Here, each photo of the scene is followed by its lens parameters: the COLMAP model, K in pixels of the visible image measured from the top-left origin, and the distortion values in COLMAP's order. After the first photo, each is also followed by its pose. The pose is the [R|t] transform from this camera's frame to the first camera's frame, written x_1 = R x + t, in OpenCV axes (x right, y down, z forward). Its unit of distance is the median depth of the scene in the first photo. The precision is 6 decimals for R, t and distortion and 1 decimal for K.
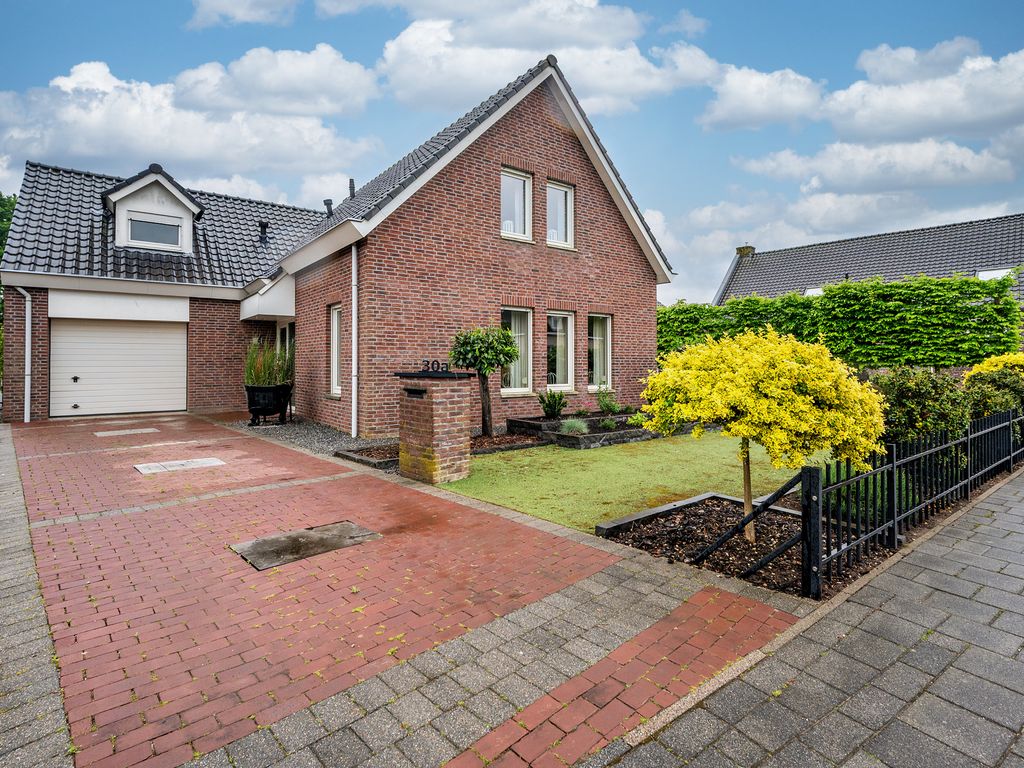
lens RADIAL K [[522.5, 0, 512.2], [0, 522.5, 353.1], [0, 0, 1]] dist [0.001411, 0.000310]
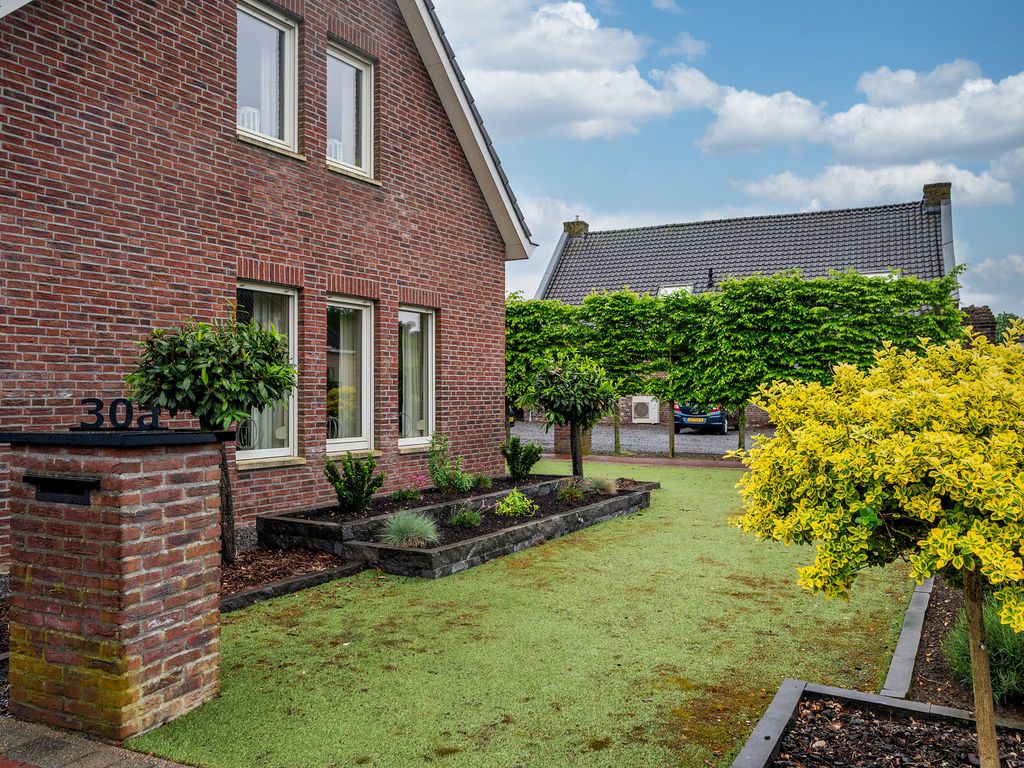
lens RADIAL K [[804.2, 0, 512.0], [0, 804.2, 384.0], [0, 0, 1]] dist [0.002652, -0.007839]
pose [[0.928399, 0.002665, 0.371575, -0.056737], [-0.005762, 0.999957, 0.007227, -0.001254], [-0.371540, -0.008850, 0.928375, 0.201520]]
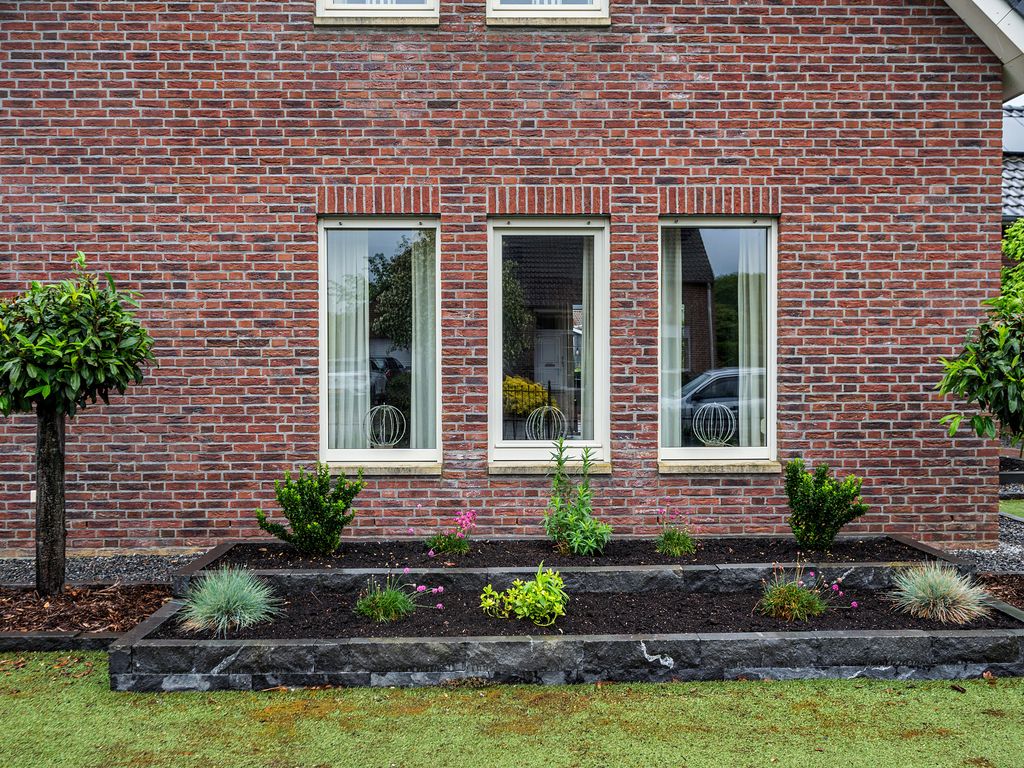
lens RADIAL K [[973.6, 0, 512.0], [0, 973.6, 384.0], [0, 0, 1]] dist [-0.003675, -0.003221]
pose [[0.812820, 0.009612, -0.582435, 0.439753], [0.015346, 0.999163, 0.037907, -0.000473], [0.582312, -0.039749, 0.811993, 0.497765]]
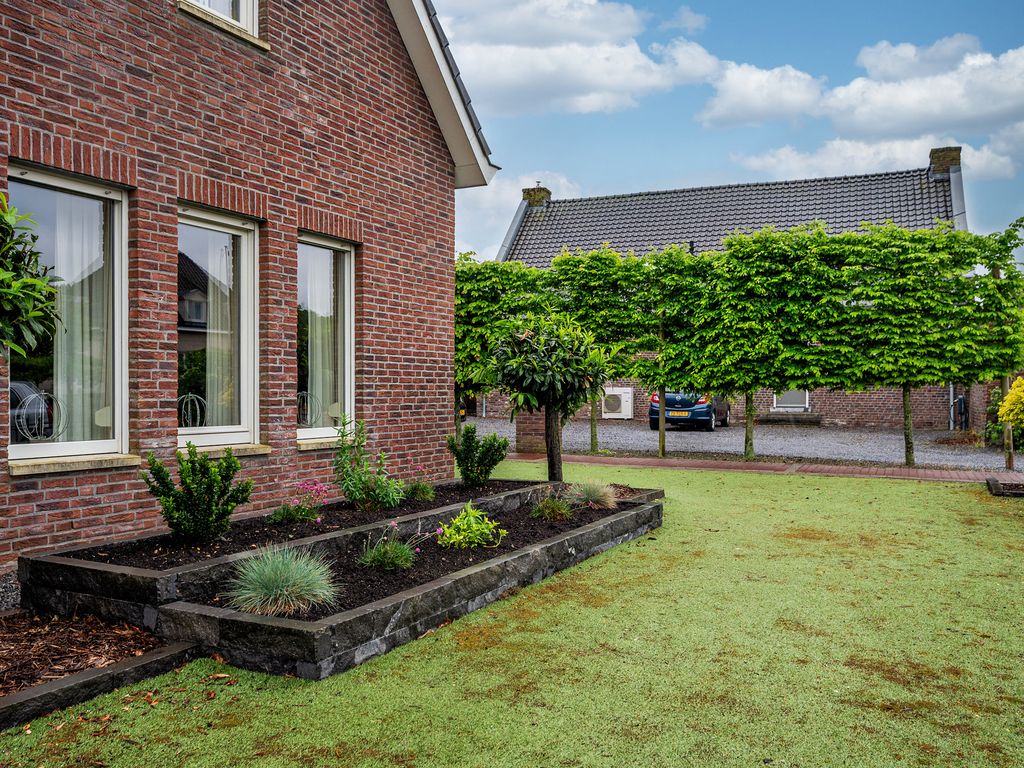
lens RADIAL K [[859.2, 0, 513.1], [0, 859.2, 398.1], [0, 0, 1]] dist [-0.000836, -0.001780]
pose [[0.904908, -0.002862, 0.425599, 0.026965], [-0.009470, 0.999594, 0.026856, 0.024158], [-0.425503, -0.028333, 0.904513, 0.413918]]
